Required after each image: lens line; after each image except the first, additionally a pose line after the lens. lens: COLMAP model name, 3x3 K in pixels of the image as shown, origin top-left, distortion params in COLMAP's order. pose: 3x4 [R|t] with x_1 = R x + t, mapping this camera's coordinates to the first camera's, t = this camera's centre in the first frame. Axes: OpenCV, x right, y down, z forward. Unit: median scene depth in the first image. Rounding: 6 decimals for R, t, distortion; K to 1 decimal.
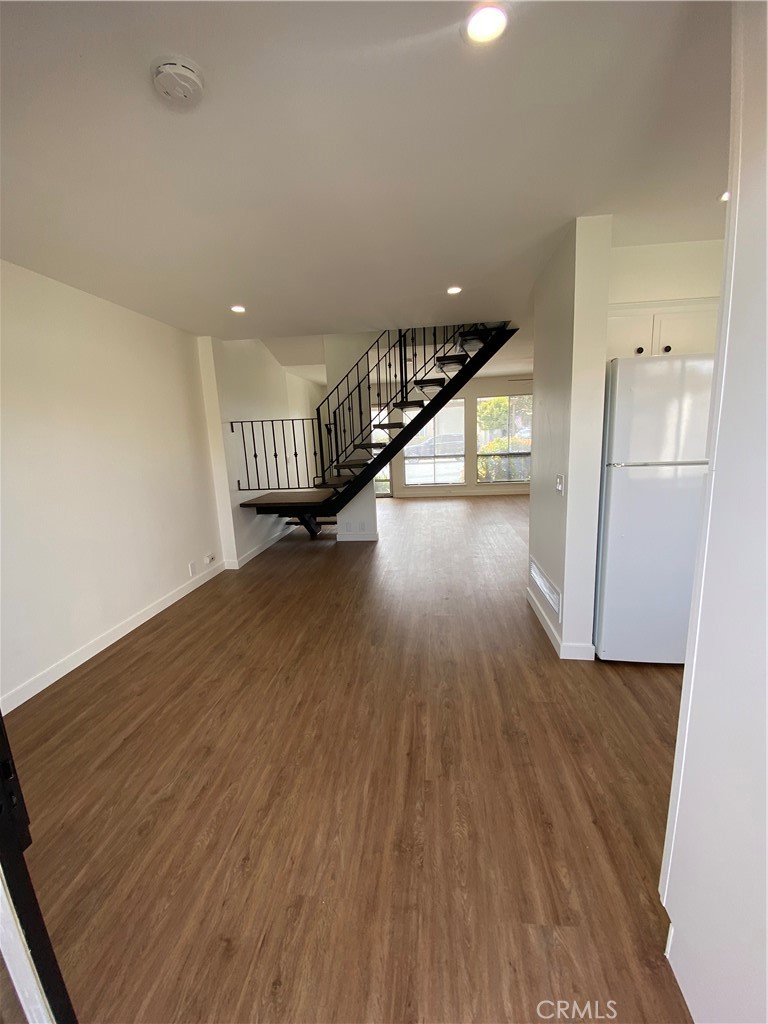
lens RADIAL K [[416.5, 0, 384.8], [0, 416.5, 502.5], [0, 0, 1]] dist [0.008135, -0.012726]
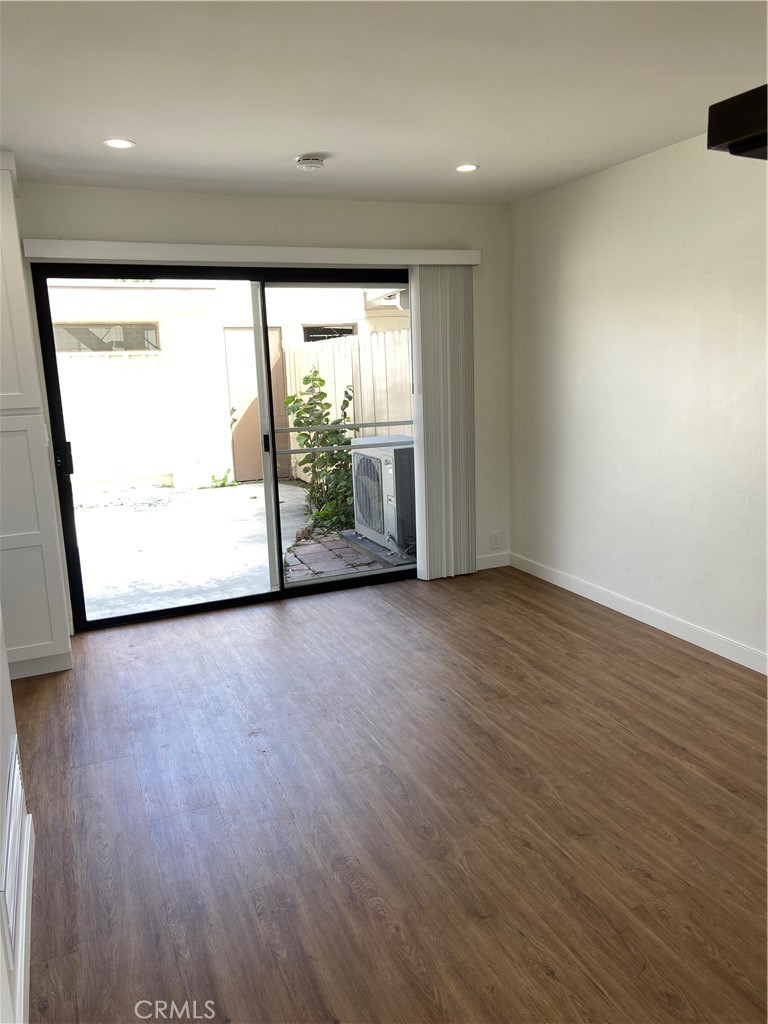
lens RADIAL K [[764.2, 0, 382.9], [0, 764.2, 510.2], [0, 0, 1]] dist [0.066171, -0.012597]
pose [[-0.863895, 0.150933, -0.480526, 0.399673], [-0.034802, 0.933877, 0.355898, -0.318197], [0.502468, 0.324182, -0.801518, 1.730119]]
